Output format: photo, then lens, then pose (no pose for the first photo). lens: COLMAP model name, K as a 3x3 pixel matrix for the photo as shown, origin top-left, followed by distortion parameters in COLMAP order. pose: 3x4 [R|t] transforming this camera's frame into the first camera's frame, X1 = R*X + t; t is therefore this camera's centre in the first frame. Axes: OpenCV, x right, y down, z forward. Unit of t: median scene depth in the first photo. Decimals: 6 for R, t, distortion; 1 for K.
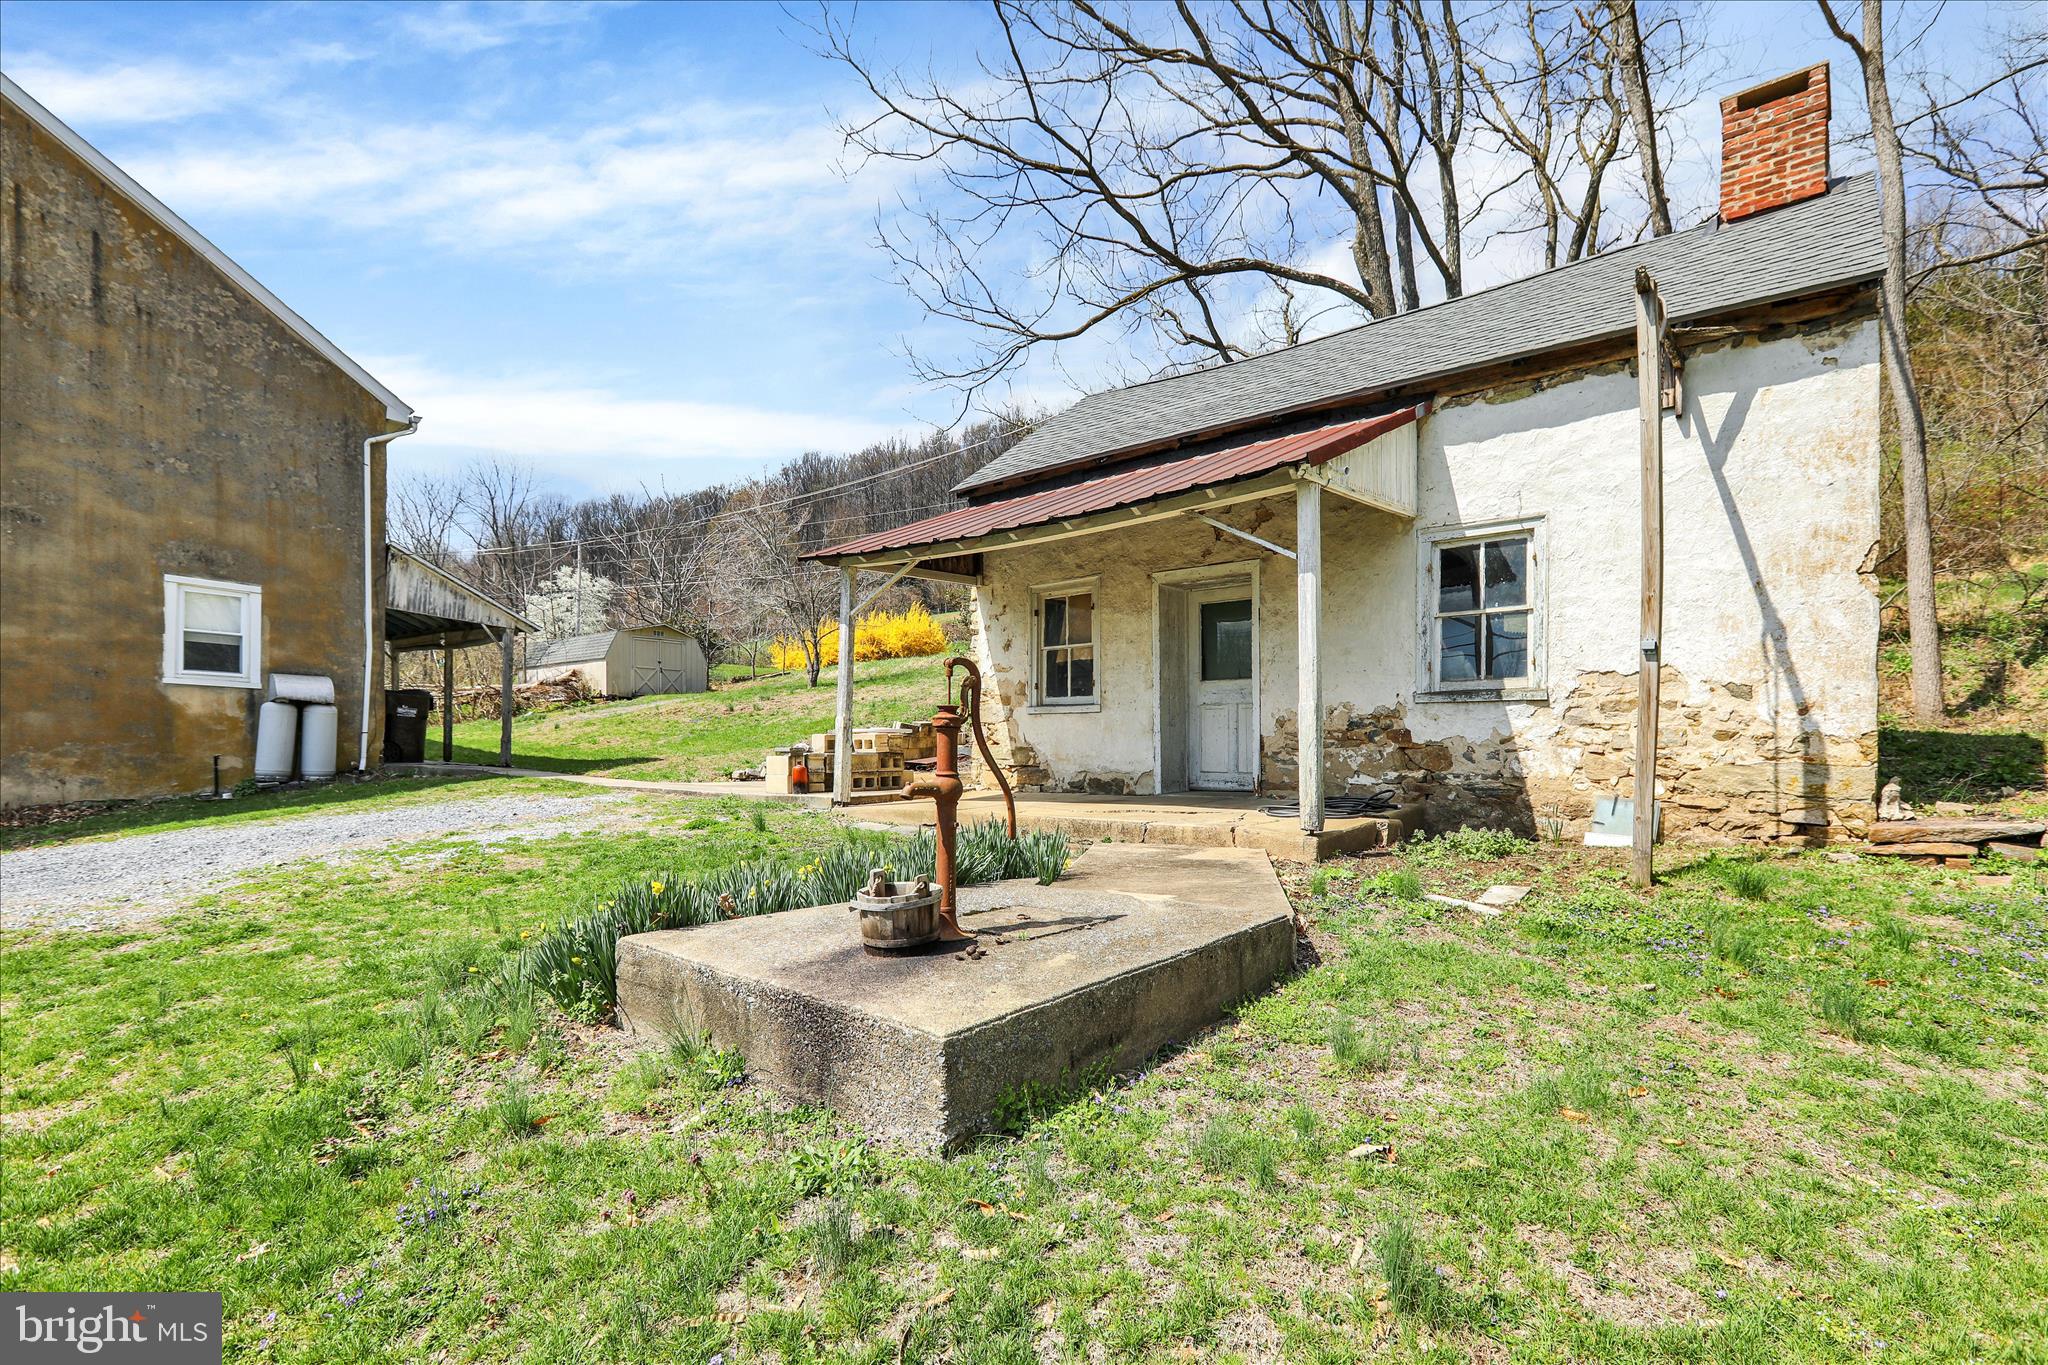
lens RADIAL K [[975.0, 0, 1015.4], [0, 975.0, 751.7], [0, 0, 1]] dist [-0.001507, 0.003734]
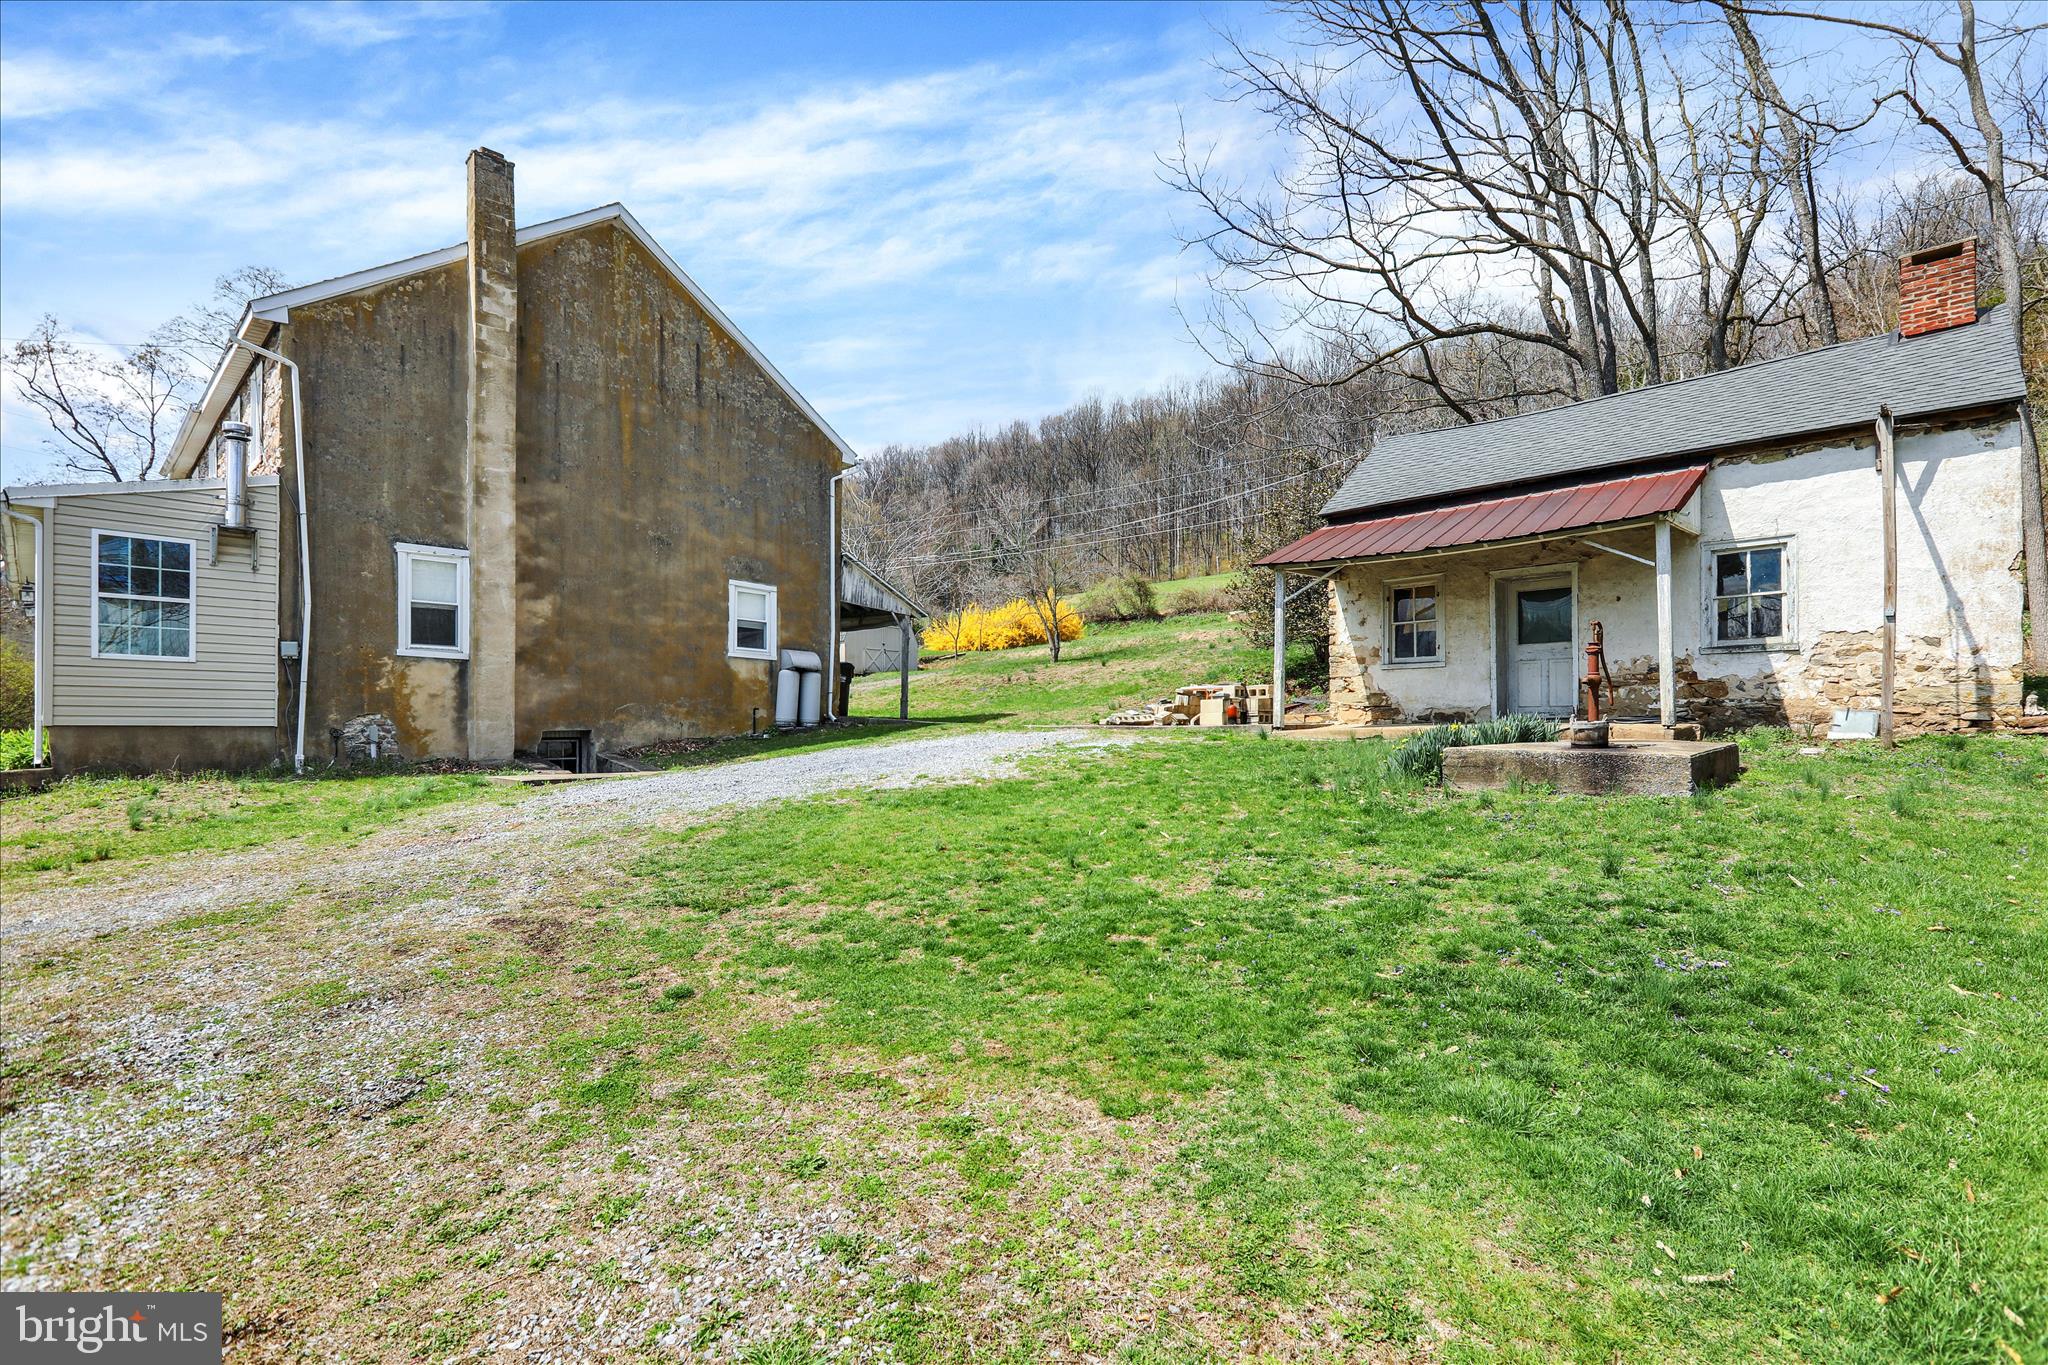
lens RADIAL K [[975.0, 0, 1012.3], [0, 975.0, 727.5], [0, 0, 1]] dist [-0.001507, 0.003734]
pose [[0.998618, -0.005632, -0.052256, -0.582455], [0.005160, 0.999945, -0.009158, 0.072409], [0.052305, 0.008875, 0.998592, -0.585749]]
